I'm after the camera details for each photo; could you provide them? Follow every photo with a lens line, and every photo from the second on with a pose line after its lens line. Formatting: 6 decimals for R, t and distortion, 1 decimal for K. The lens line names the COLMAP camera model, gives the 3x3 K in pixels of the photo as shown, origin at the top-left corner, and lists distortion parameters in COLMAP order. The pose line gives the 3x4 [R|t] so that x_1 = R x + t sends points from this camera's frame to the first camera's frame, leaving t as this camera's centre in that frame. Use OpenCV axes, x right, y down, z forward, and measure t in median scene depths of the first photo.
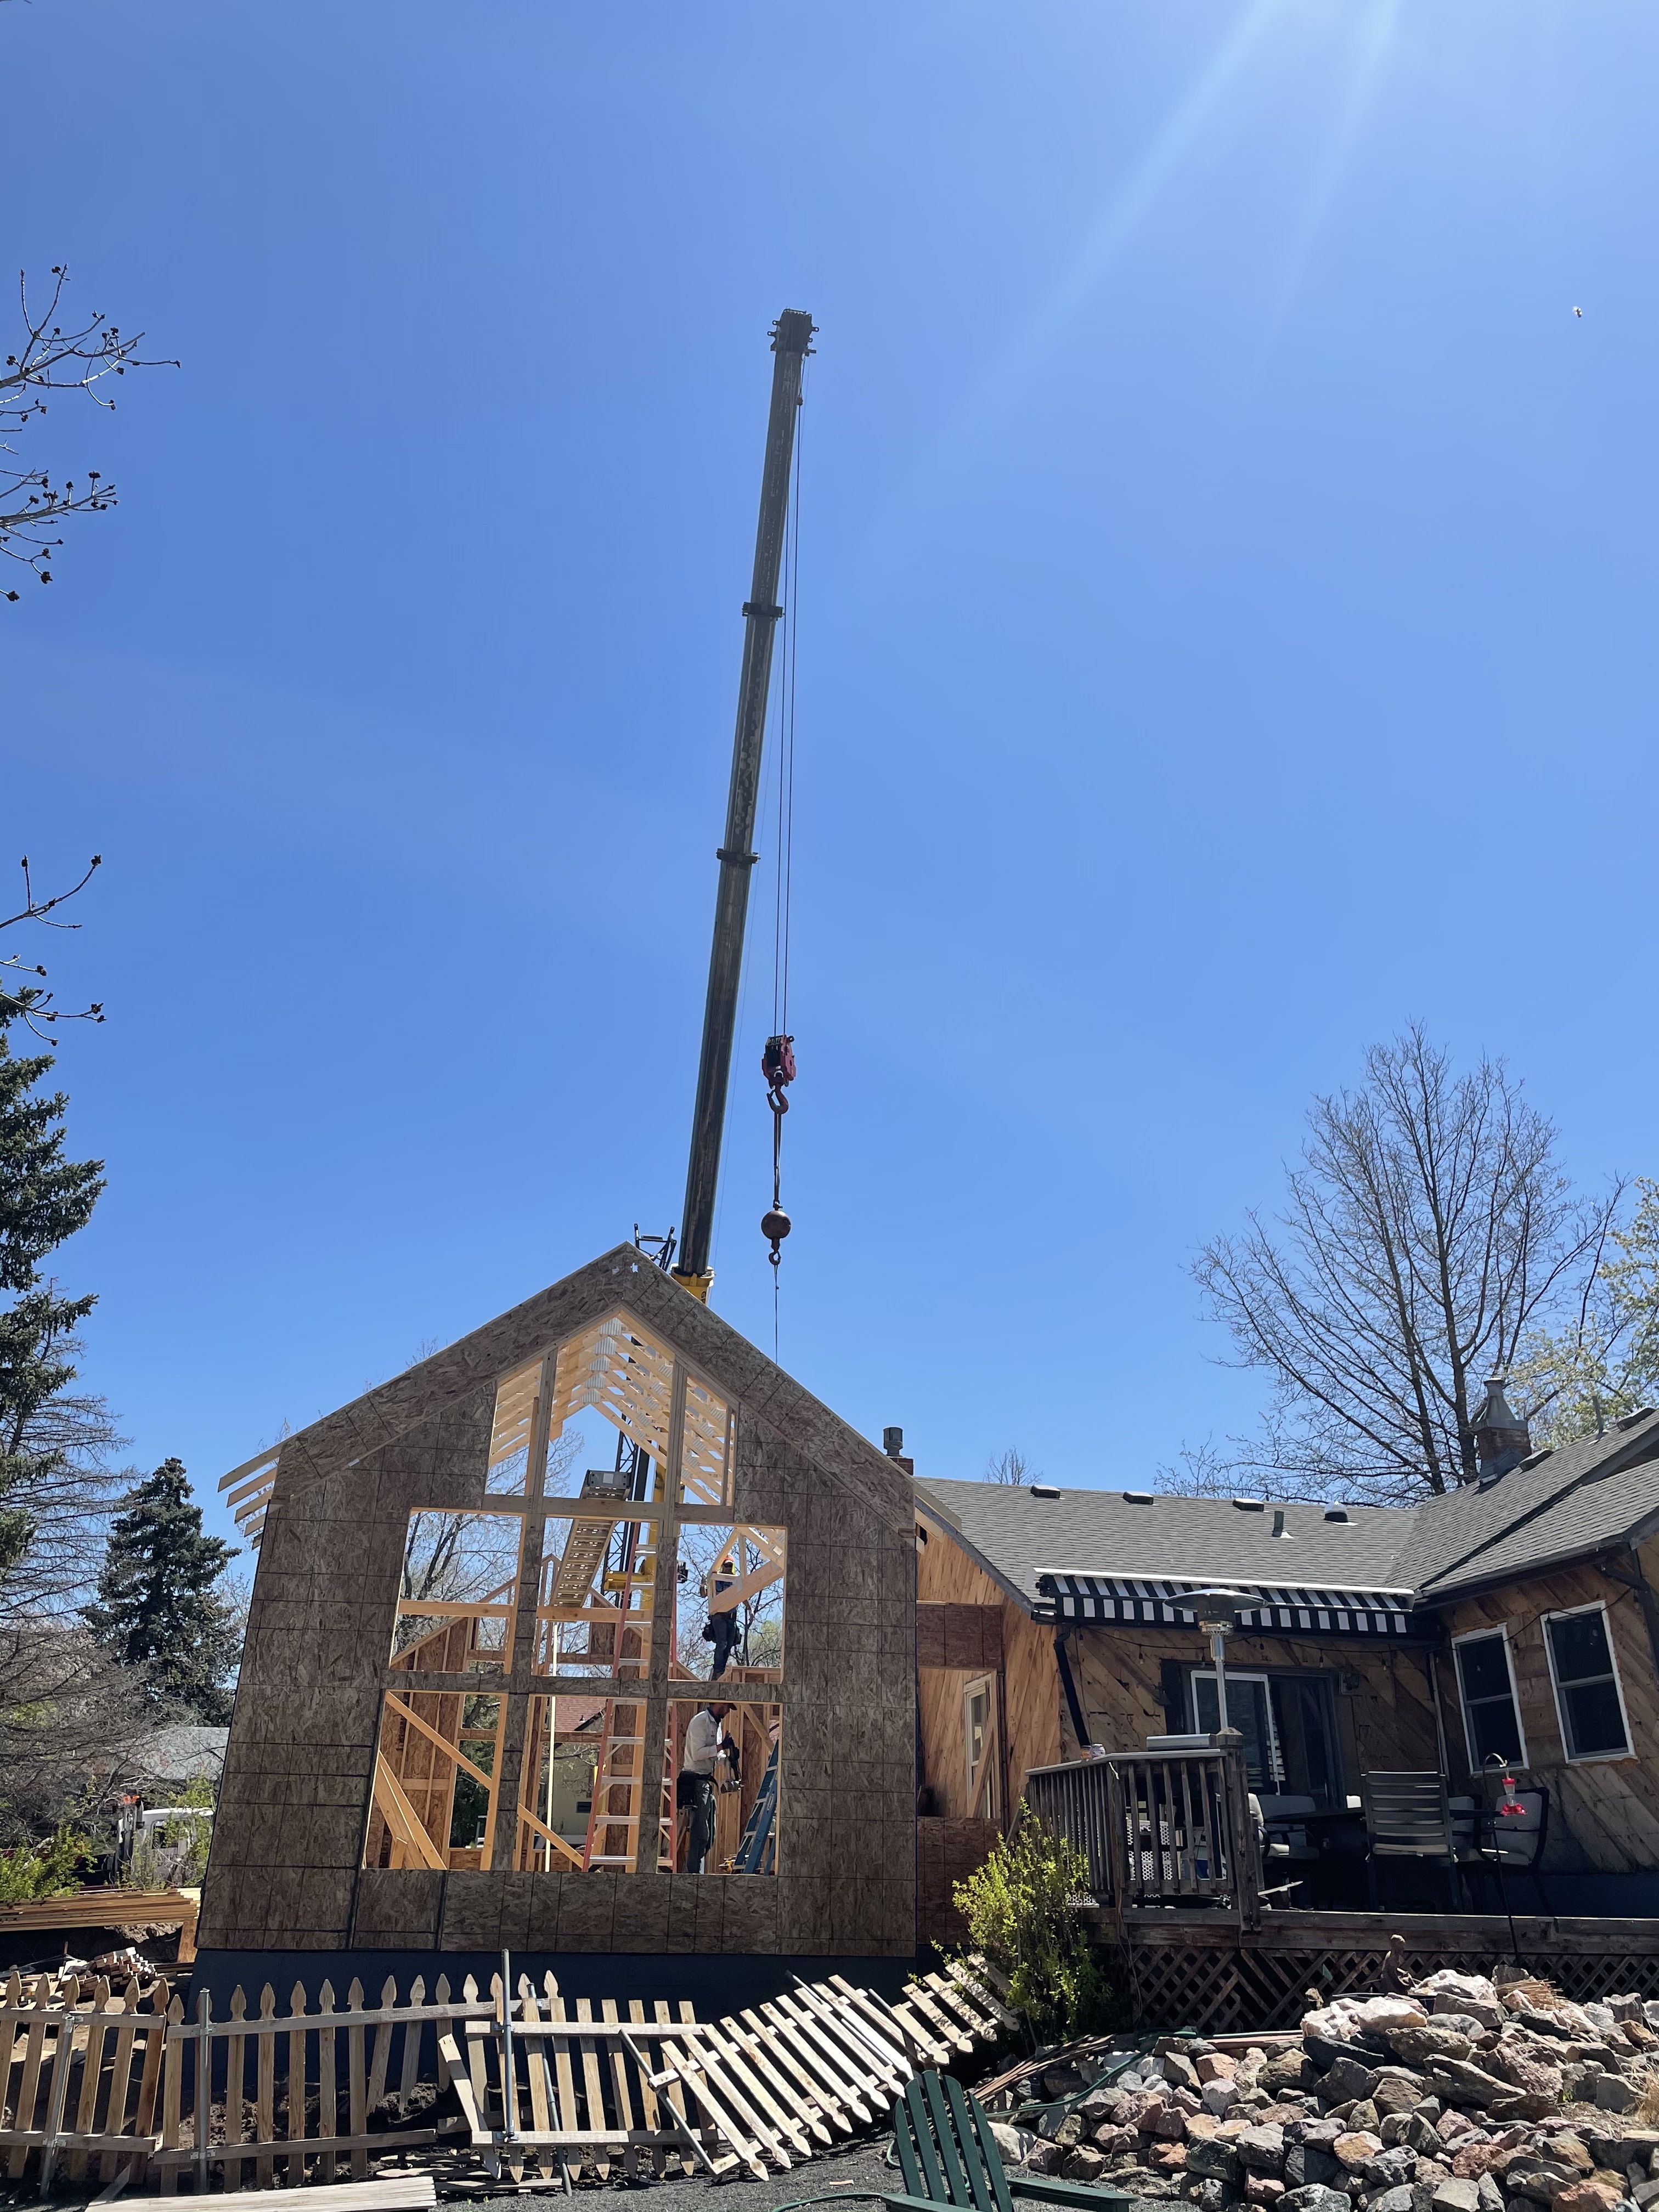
lens RADIAL K [[1701.4, 0, 836.3], [0, 1701.4, 1117.3], [0, 0, 1]] dist [0.056595, -0.073169]
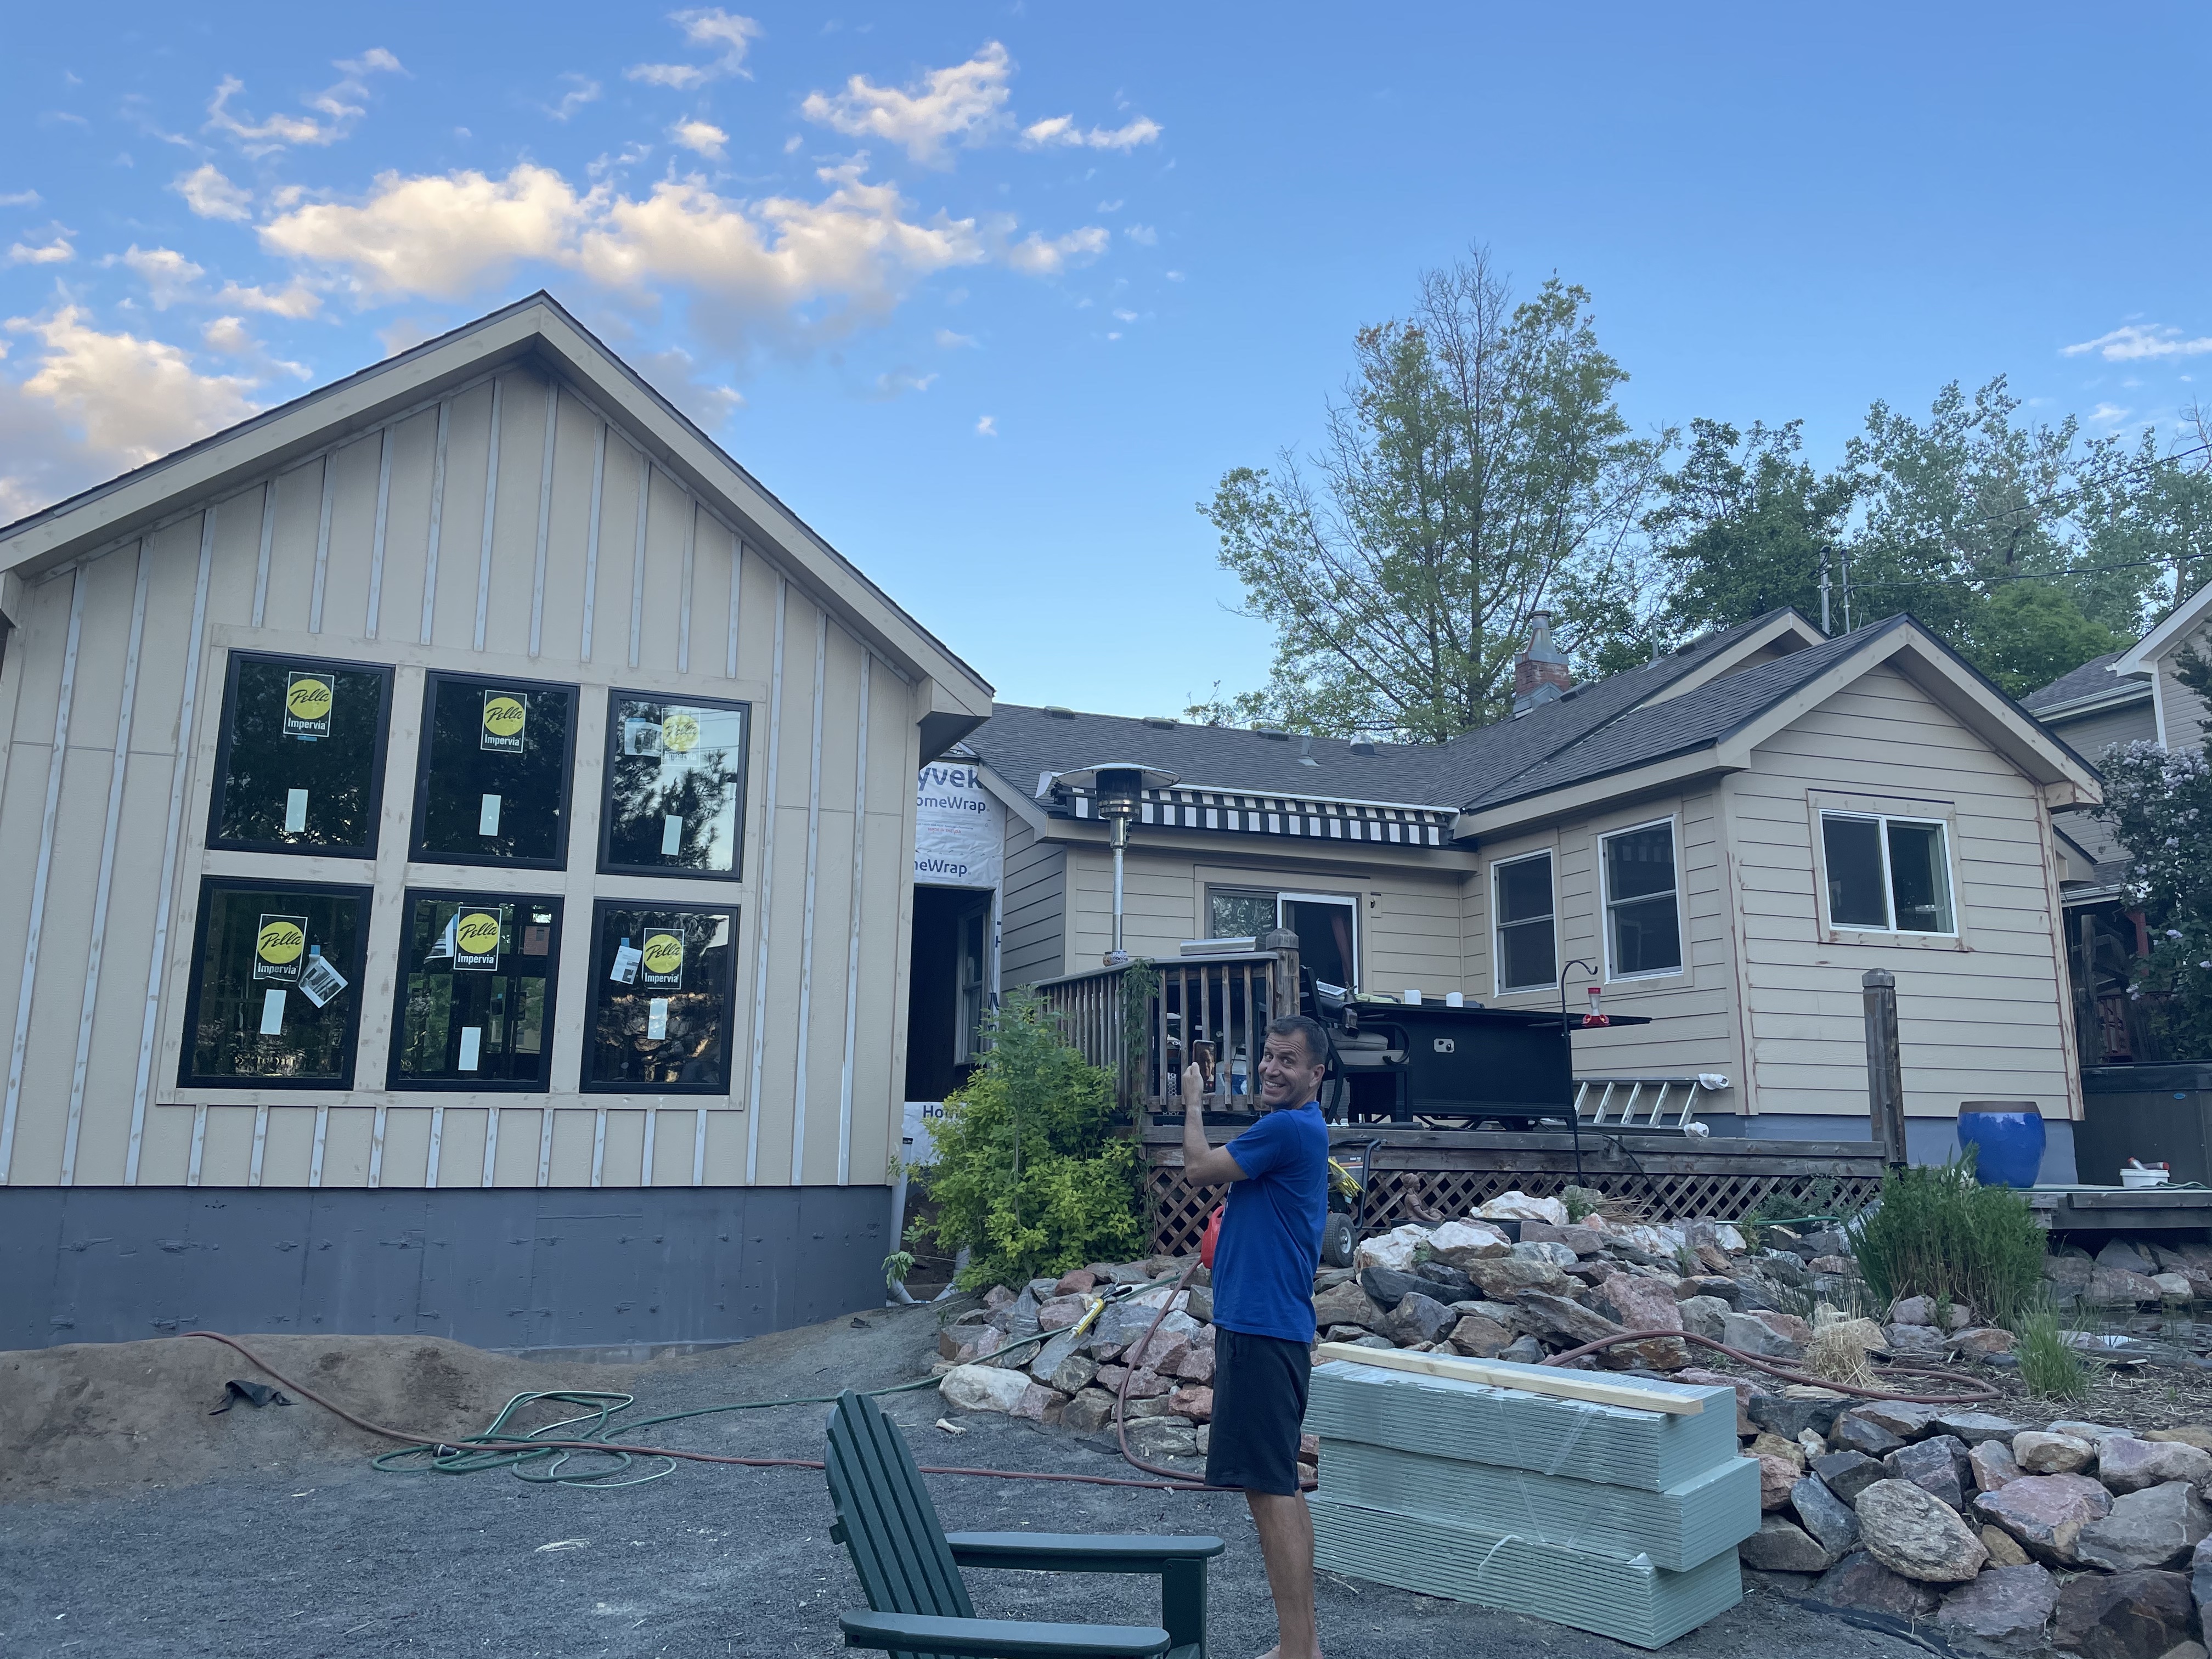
lens RADIAL K [[1701.4, 0, 1103.1], [0, 1701.4, 821.2], [0, 0, 1]] dist [0.056595, -0.073169]
pose [[0.987706, 0.026254, 0.154102, 0.014489], [-0.063695, 0.967844, 0.243354, 0.111437], [-0.142758, -0.250178, 0.957617, 0.235256]]
